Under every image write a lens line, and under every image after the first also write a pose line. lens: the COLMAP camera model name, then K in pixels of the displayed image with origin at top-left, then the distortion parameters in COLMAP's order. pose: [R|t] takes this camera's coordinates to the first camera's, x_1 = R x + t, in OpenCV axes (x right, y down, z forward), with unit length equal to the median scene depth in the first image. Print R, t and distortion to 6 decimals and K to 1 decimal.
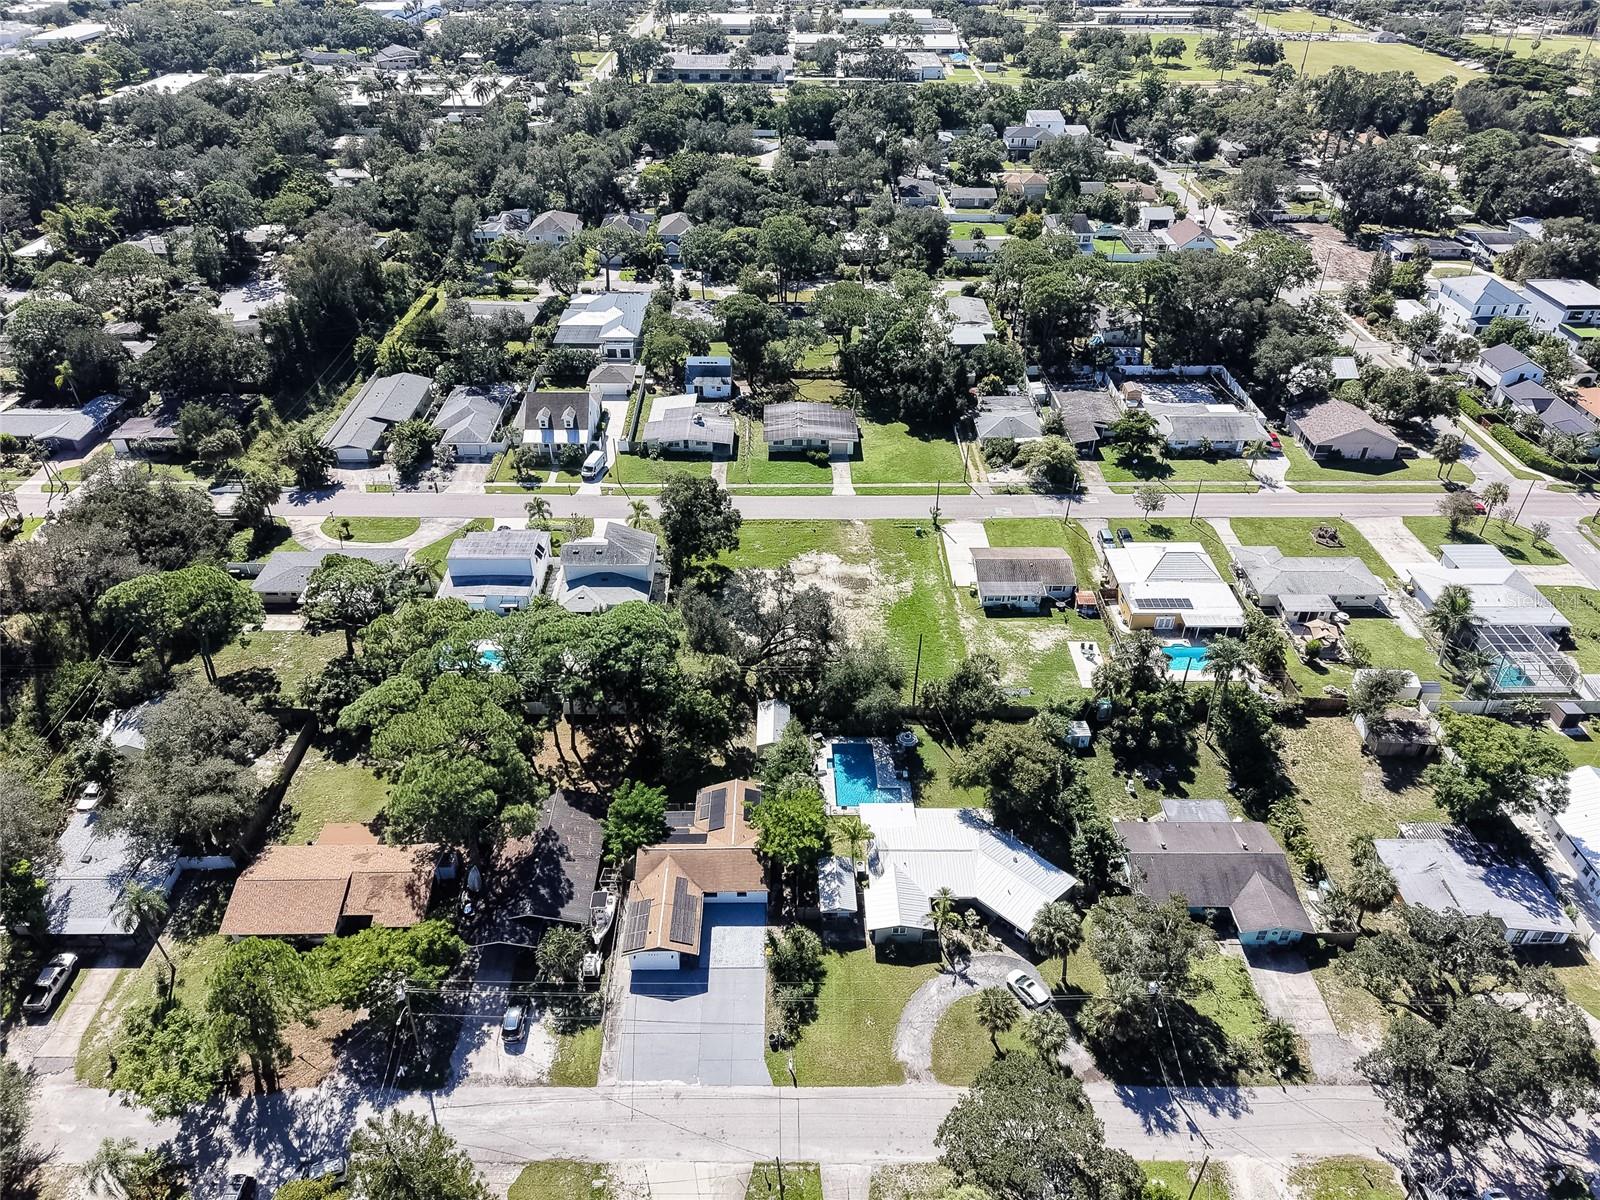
lens RADIAL K [[1092.9, 0, 801.9], [0, 1092.9, 578.6], [0, 0, 1]] dist [0.070597, -0.104194]
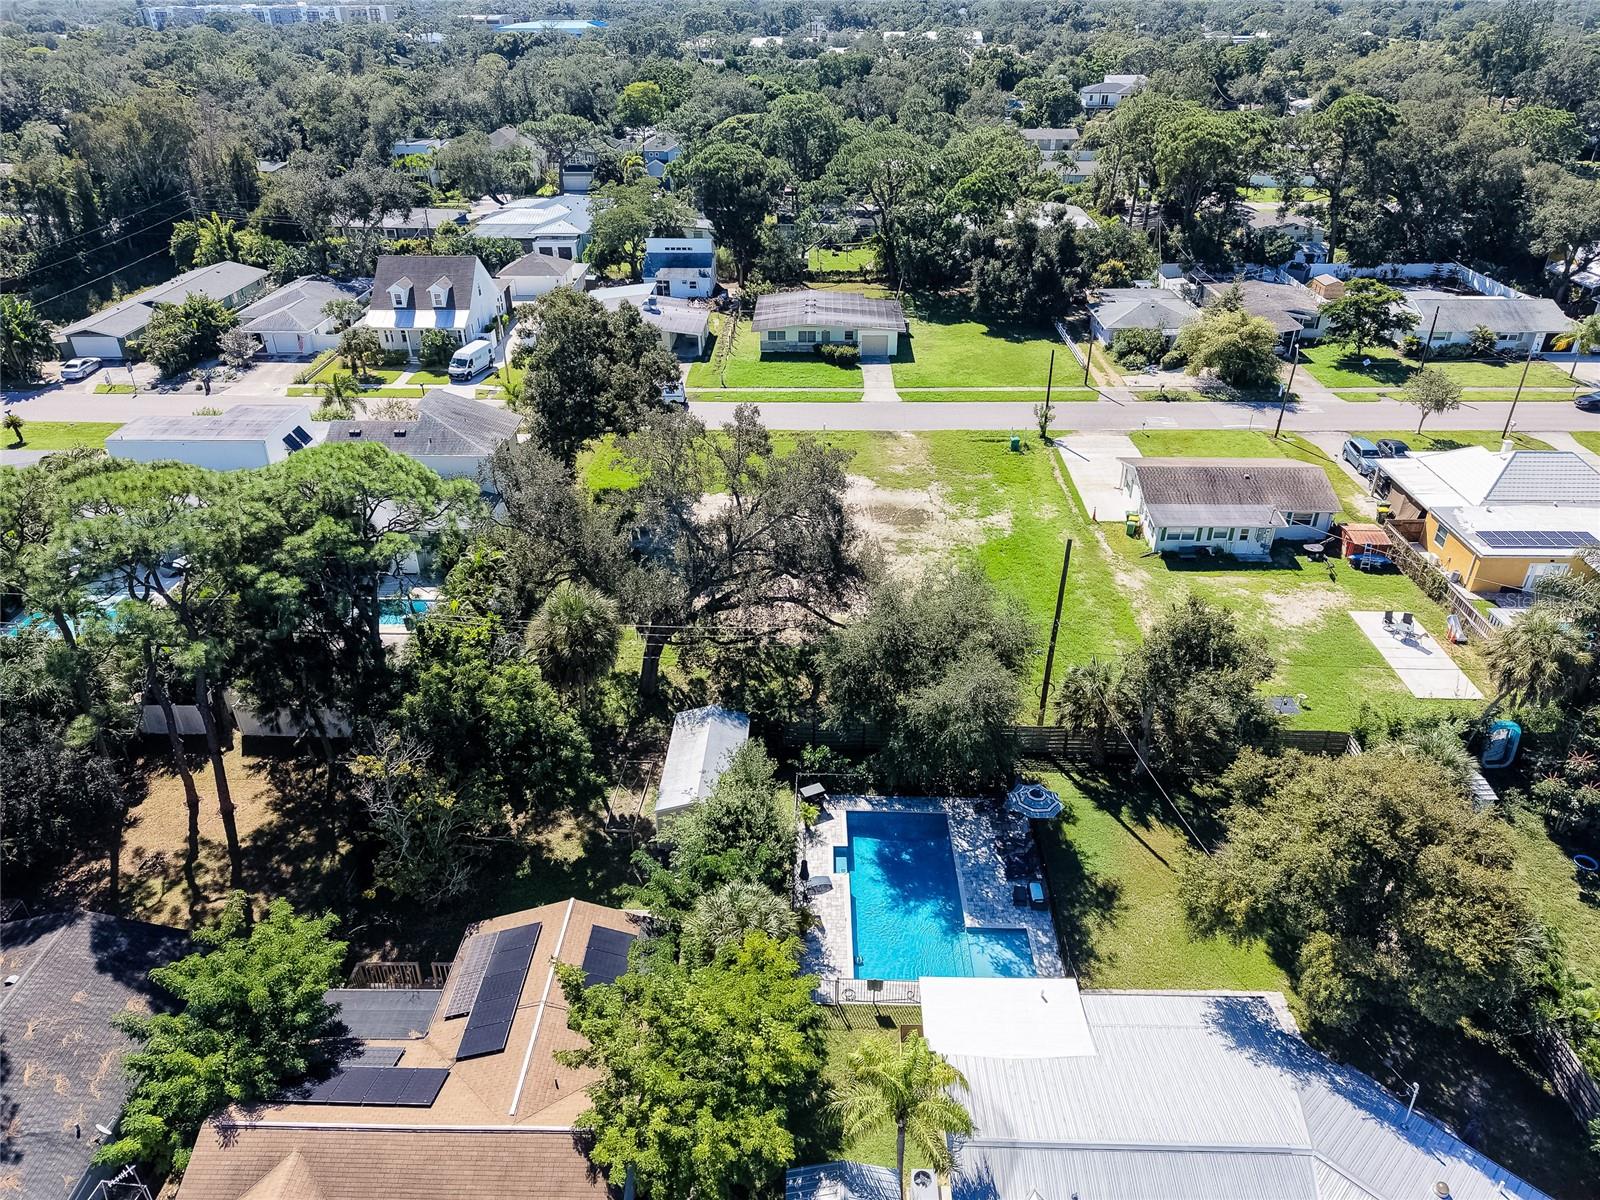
lens RADIAL K [[1080.4, 0, 800.0], [0, 1080.4, 600.0], [0, 0, 1]] dist [0.019366, -0.016408]
pose [[0.999251, 0.010438, -0.037267, 0.017005], [-0.013134, 0.997257, -0.072843, 0.072419], [0.036404, 0.073278, 0.996647, 0.419463]]
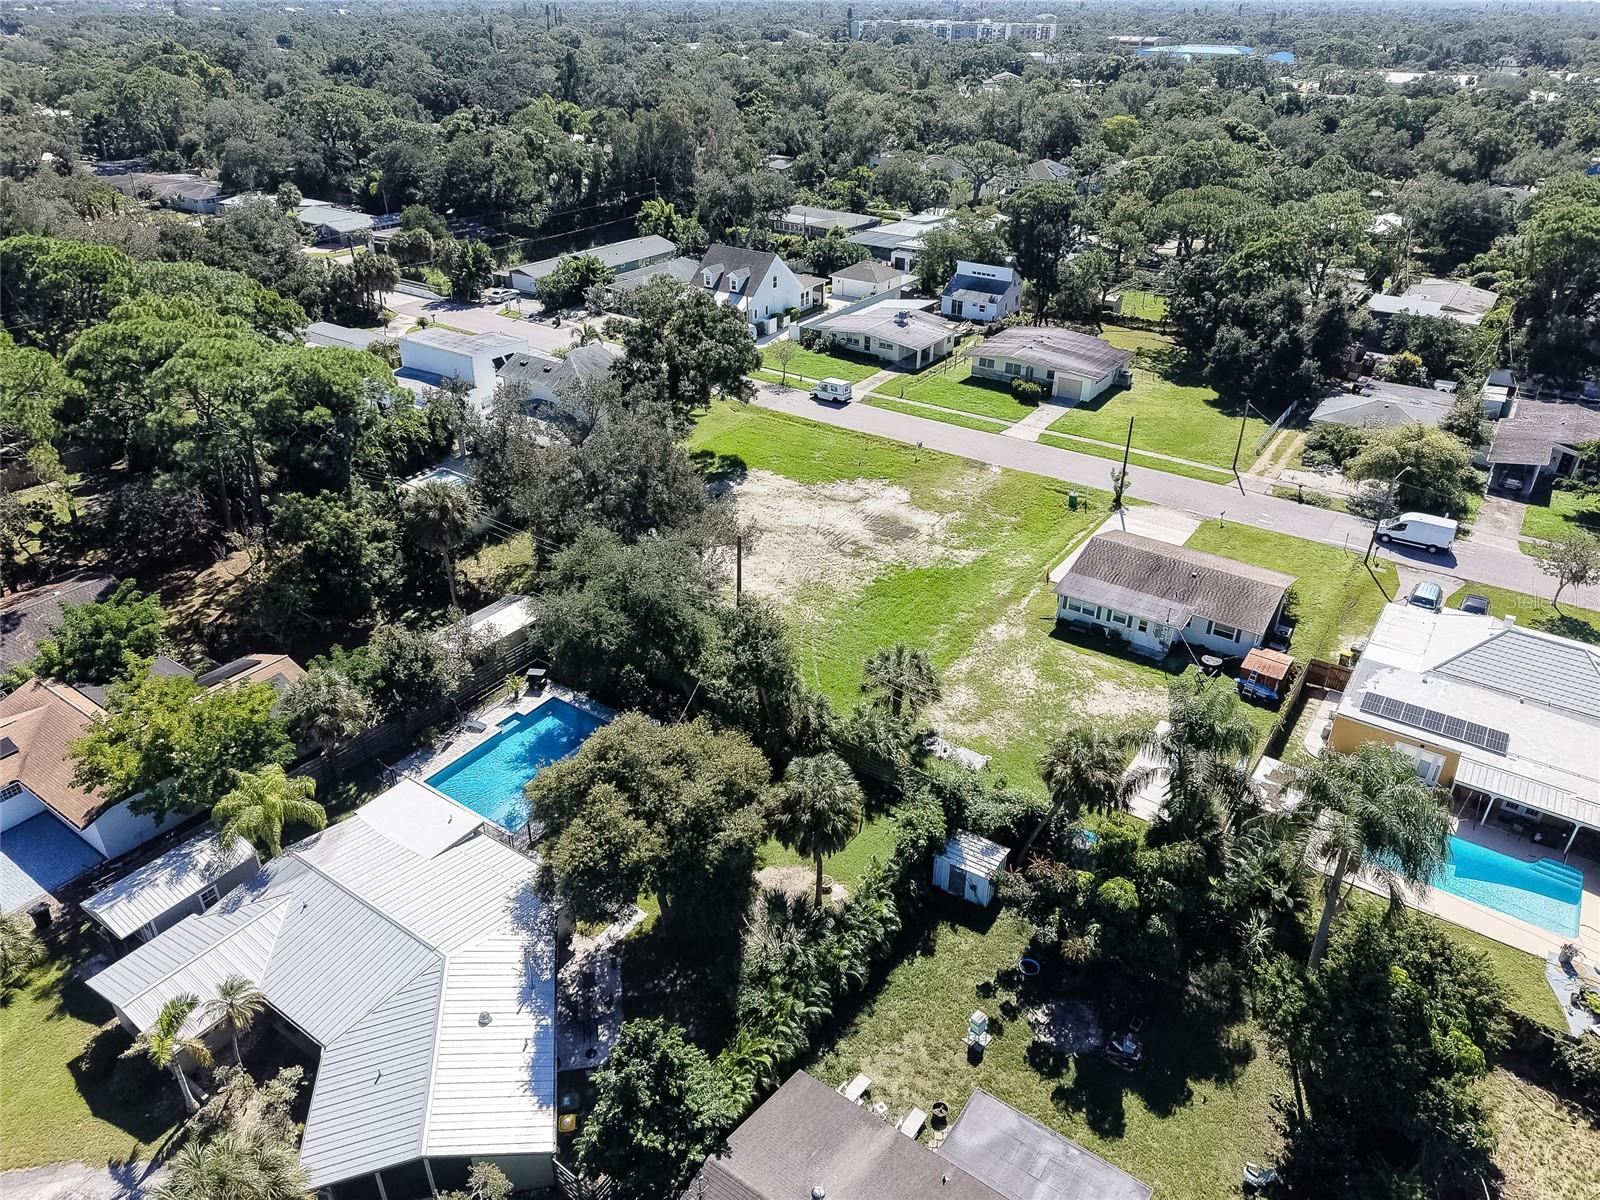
lens RADIAL K [[1074.3, 0, 799.6], [0, 1074.3, 598.4], [0, 0, 1]] dist [0.019345, -0.016728]
pose [[0.816321, 0.287555, -0.500932, 0.265123], [-0.329757, 0.944055, 0.004552, 0.045927], [0.474216, 0.161470, 0.865475, 0.425463]]
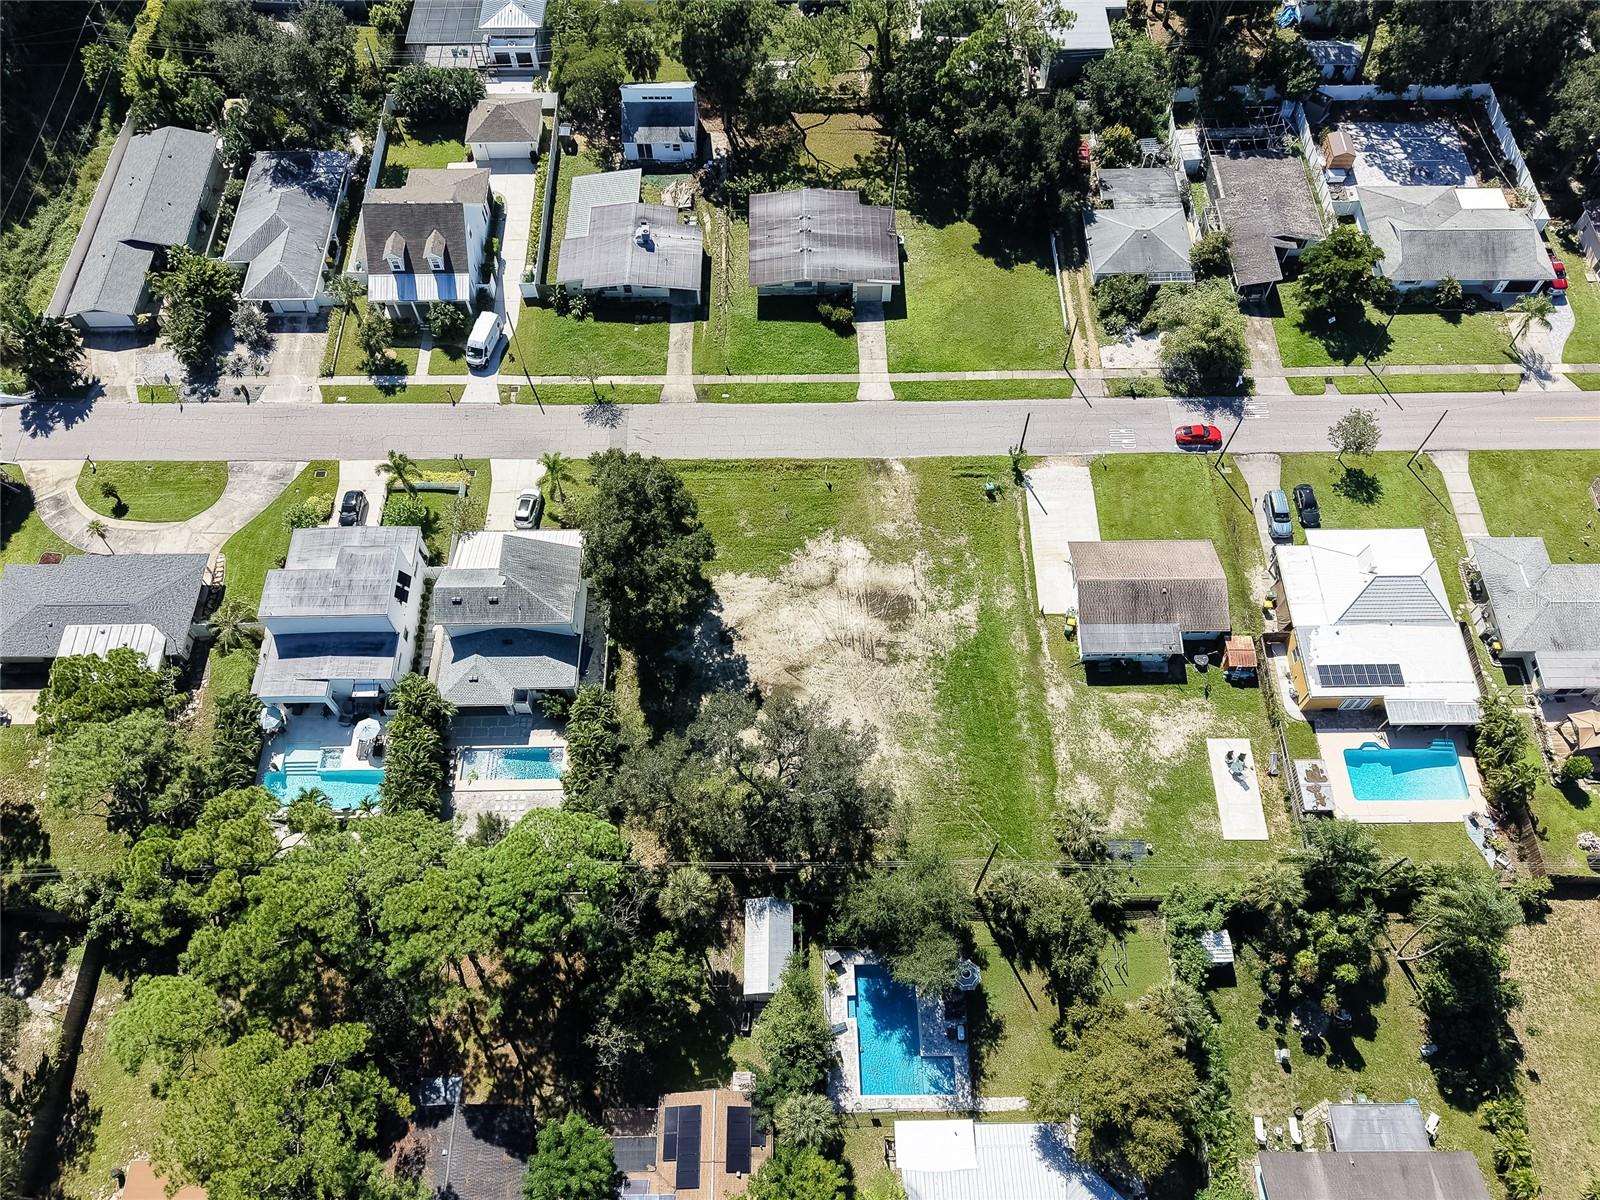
lens RADIAL K [[1131.3, 0, 809.5], [0, 1131.3, 696.6], [0, 0, 1]] dist [0.012579, -0.003500]
pose [[0.999963, -0.004291, -0.007401, 0.003602], [0.007330, 0.875771, 0.482670, -0.242425], [0.004410, -0.482707, 0.875771, 0.325899]]
